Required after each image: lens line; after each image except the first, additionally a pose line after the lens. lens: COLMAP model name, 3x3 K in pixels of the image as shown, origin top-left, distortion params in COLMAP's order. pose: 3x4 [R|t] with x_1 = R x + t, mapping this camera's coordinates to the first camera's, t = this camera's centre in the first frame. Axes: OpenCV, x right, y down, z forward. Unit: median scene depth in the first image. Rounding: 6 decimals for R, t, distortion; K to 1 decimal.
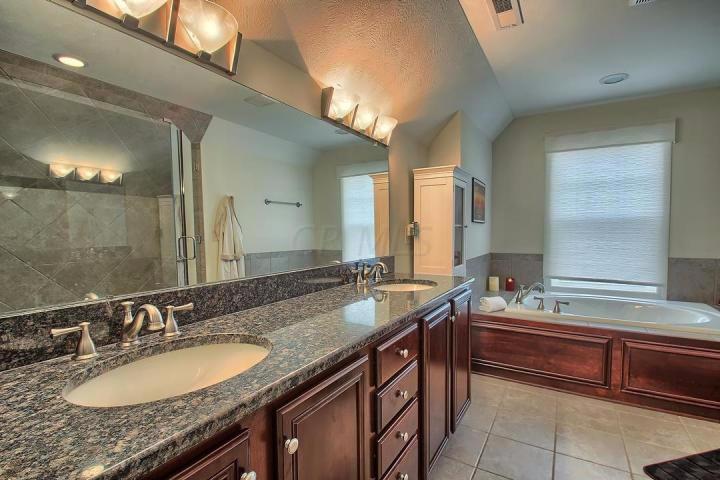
lens RADIAL K [[340.8, 0, 361.8], [0, 340.8, 248.0], [0, 0, 1]] dist [0.016477, -0.018182]
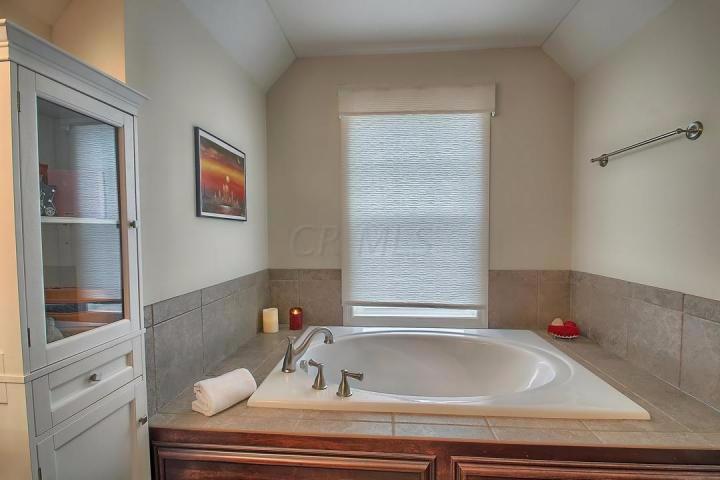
lens RADIAL K [[340.8, 0, 361.8], [0, 340.8, 248.0], [0, 0, 1]] dist [0.016477, -0.018182]
pose [[0.896693, -0.018889, 0.442249, 0.371929], [0.021465, 0.999769, -0.000822, -0.029735], [-0.442131, 0.010230, 0.896892, 0.526764]]
